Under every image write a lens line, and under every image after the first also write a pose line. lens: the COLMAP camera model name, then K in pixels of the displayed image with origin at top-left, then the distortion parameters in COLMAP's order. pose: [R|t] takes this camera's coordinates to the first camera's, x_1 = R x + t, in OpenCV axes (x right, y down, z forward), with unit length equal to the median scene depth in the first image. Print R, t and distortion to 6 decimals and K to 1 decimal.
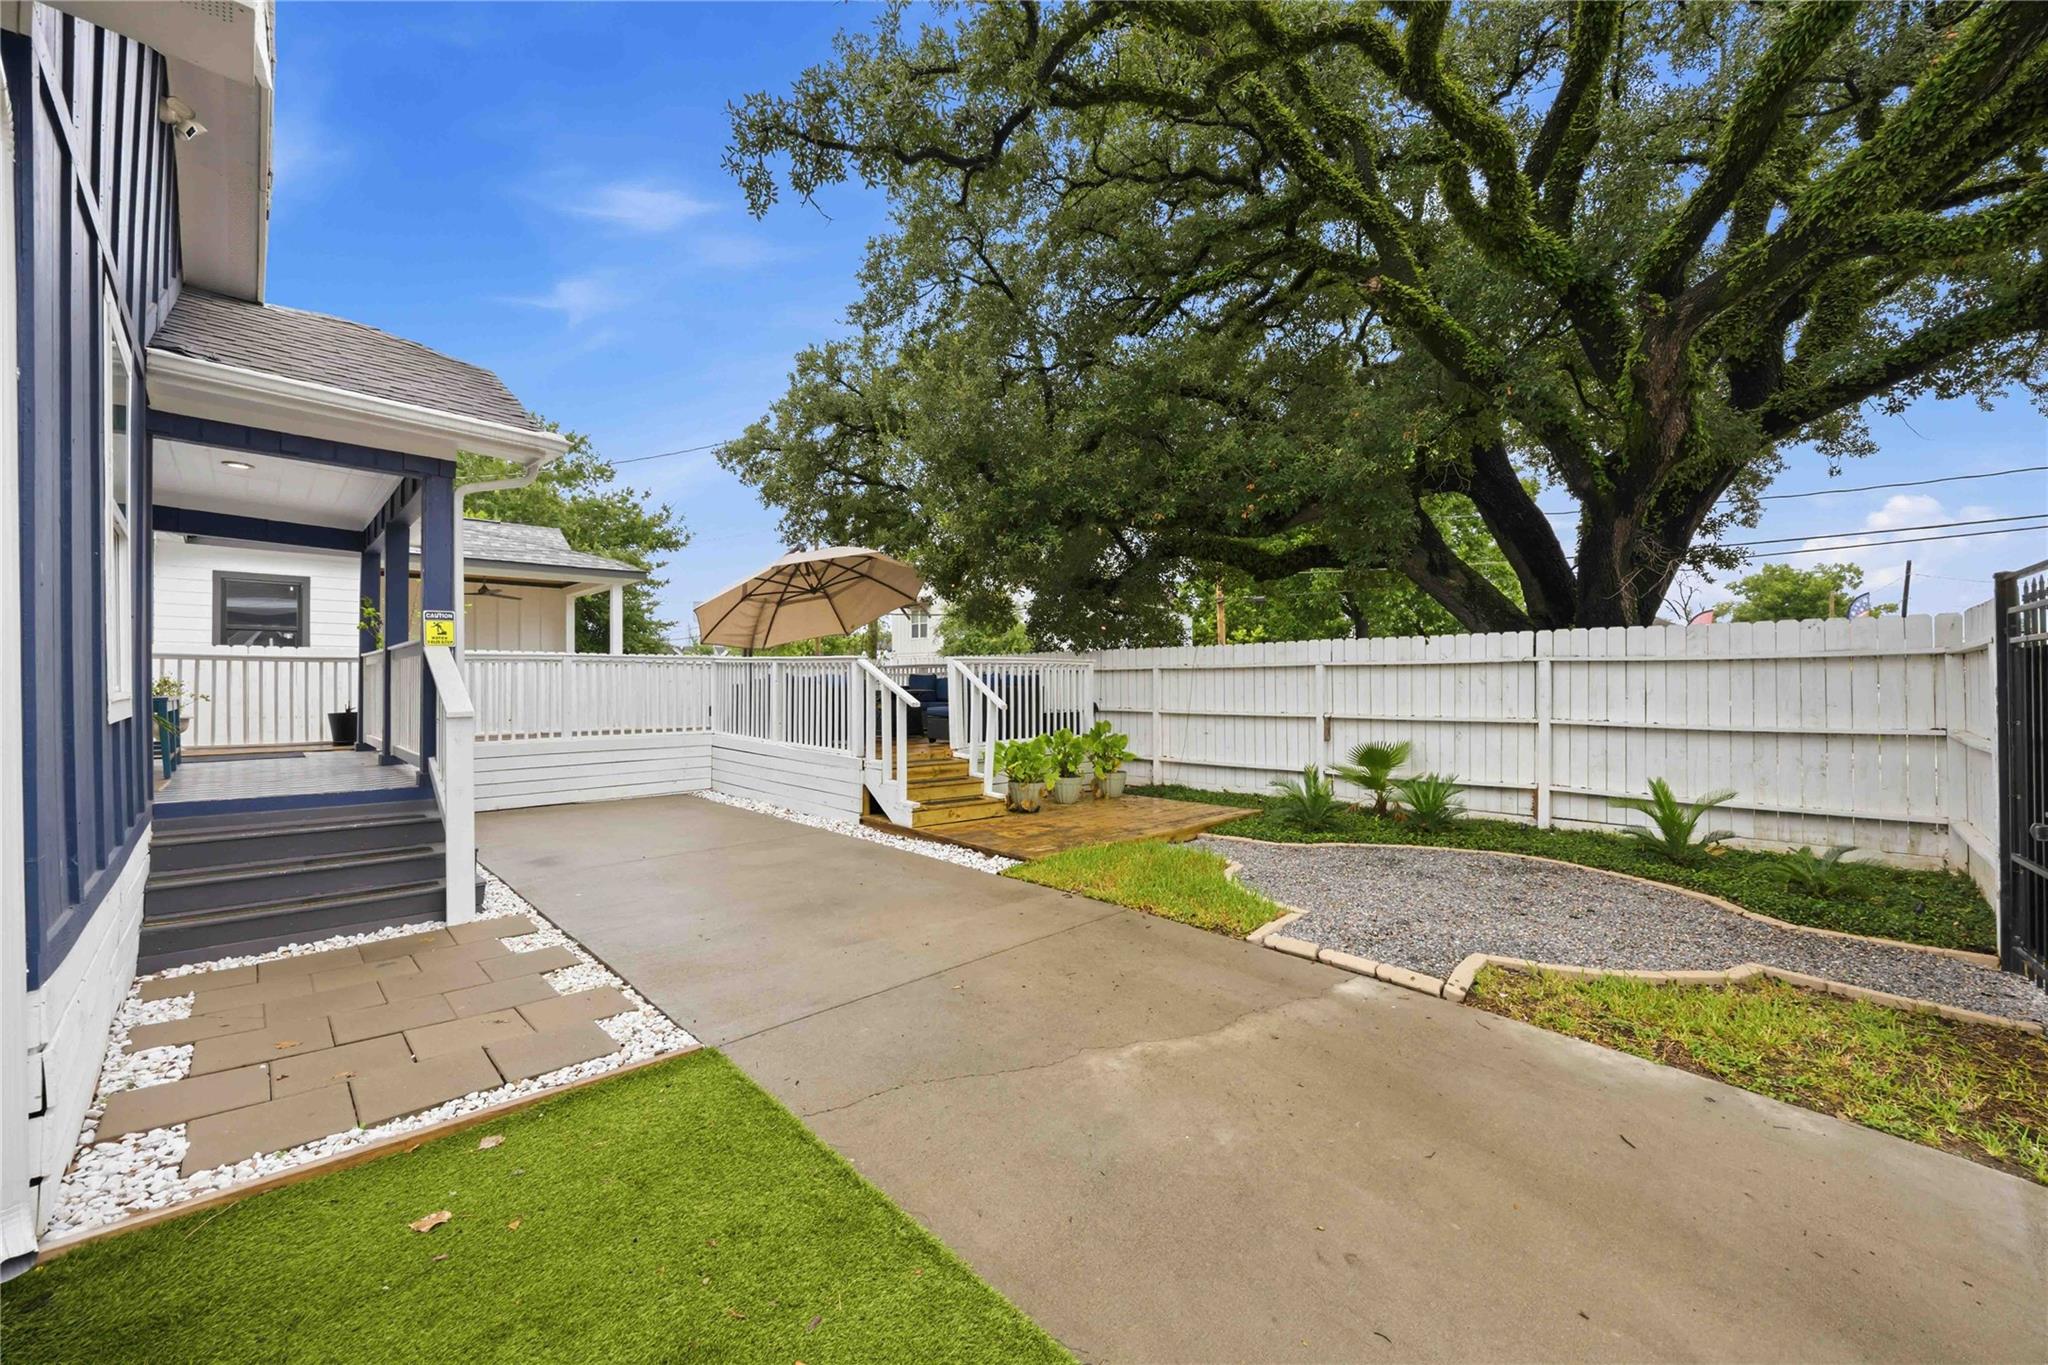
lens RADIAL K [[785.5, 0, 1027.4], [0, 785.5, 677.6], [0, 0, 1]] dist [-0.004149, -0.000241]
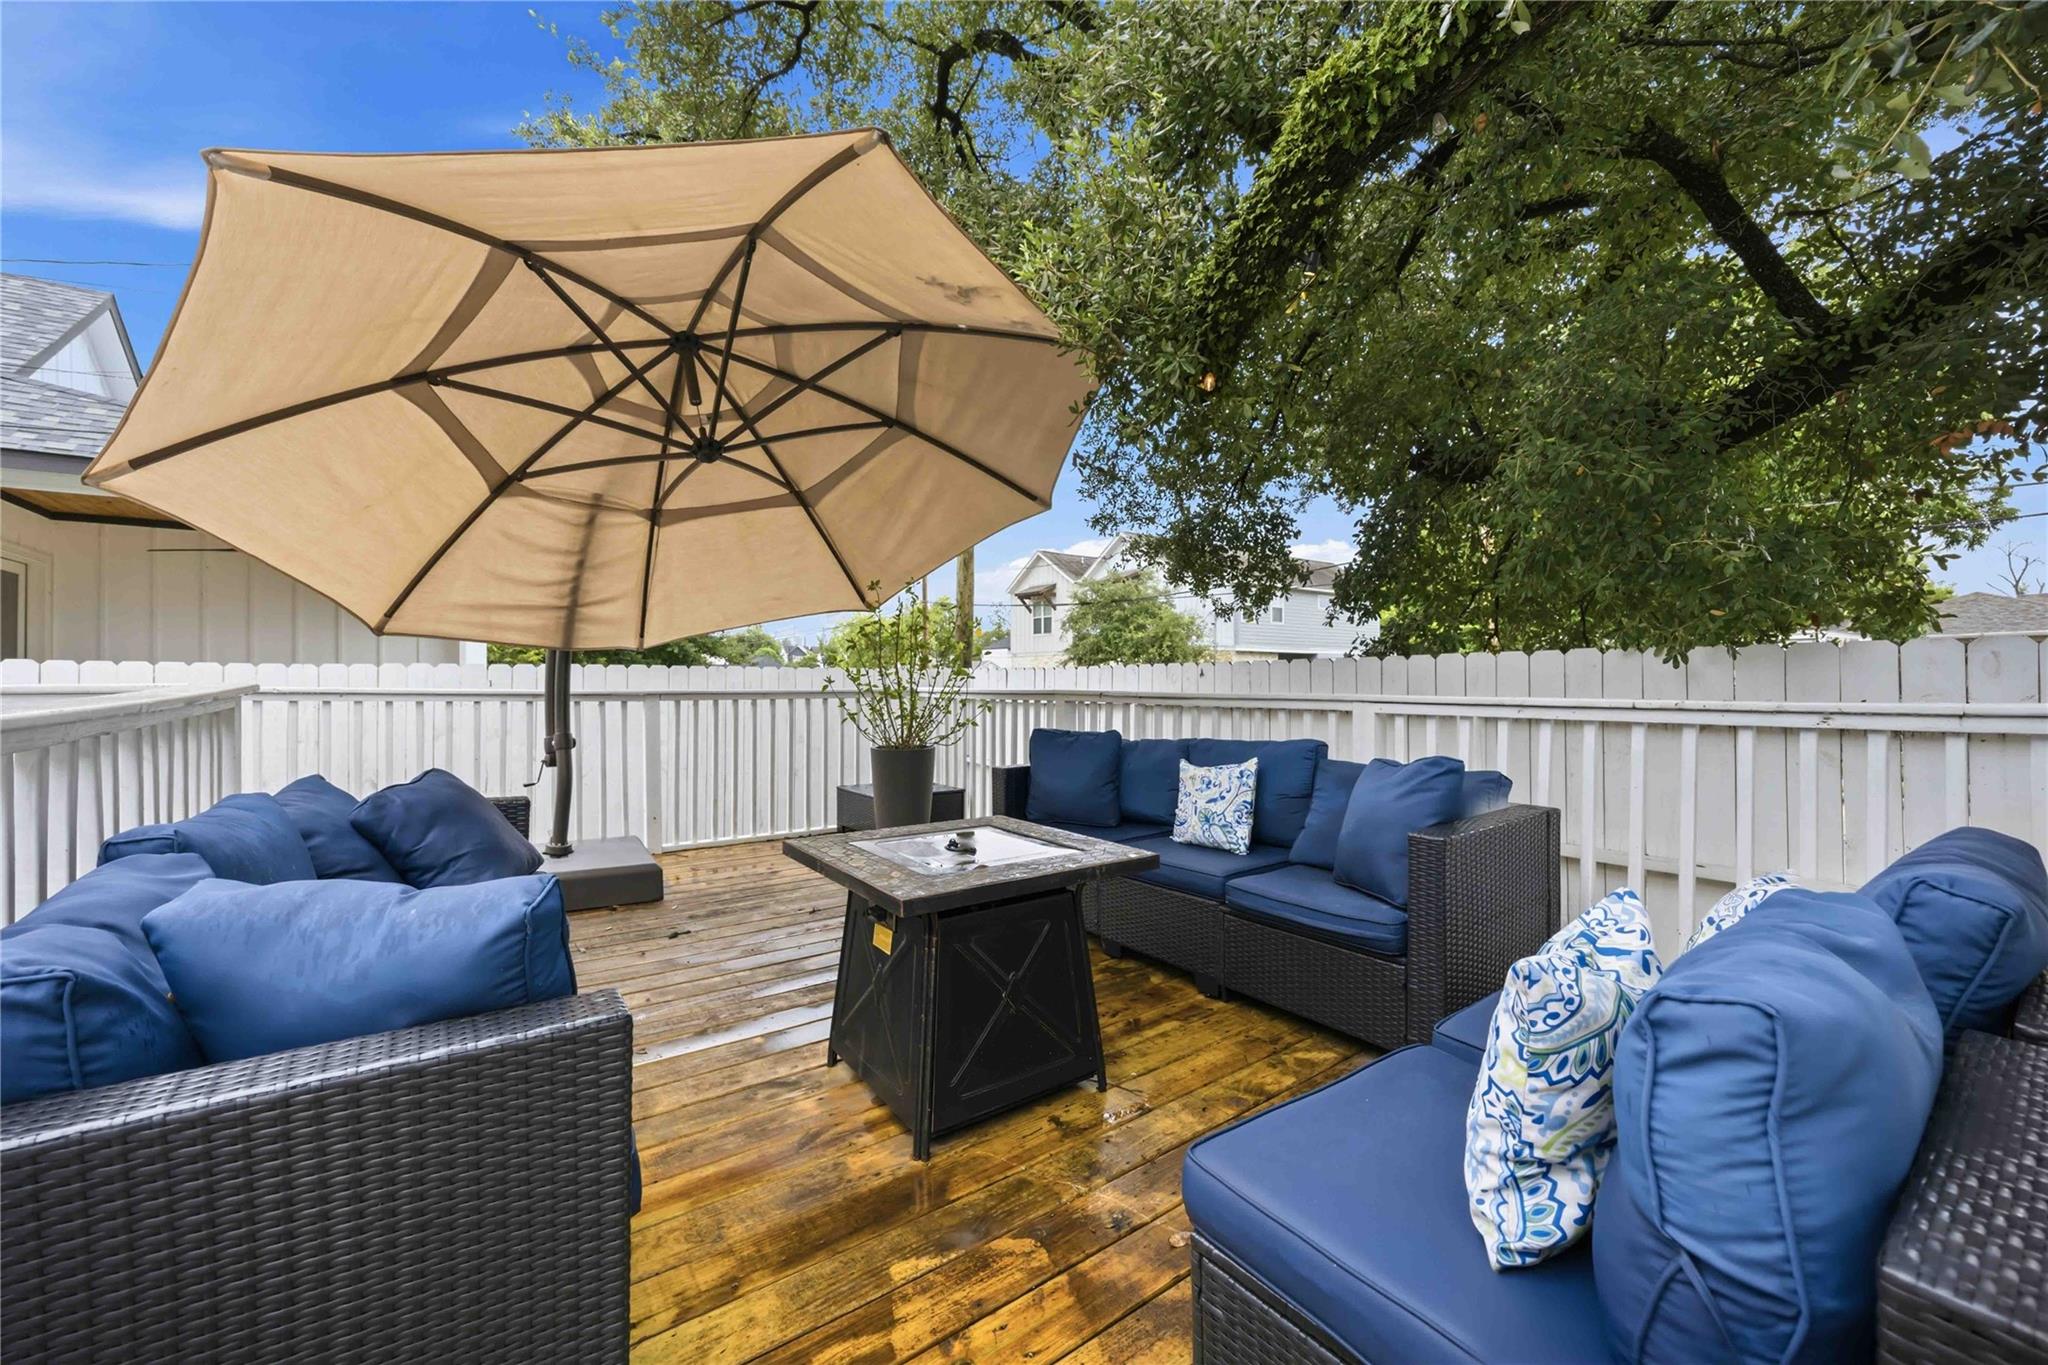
lens RADIAL K [[785.5, 0, 1027.4], [0, 785.5, 677.6], [0, 0, 1]] dist [-0.004149, -0.000241]
pose [[0.988292, -0.004268, -0.152515, -0.129629], [0.004609, 0.999988, 0.001882, -0.029599], [0.152505, -0.002563, 0.988299, 0.850479]]
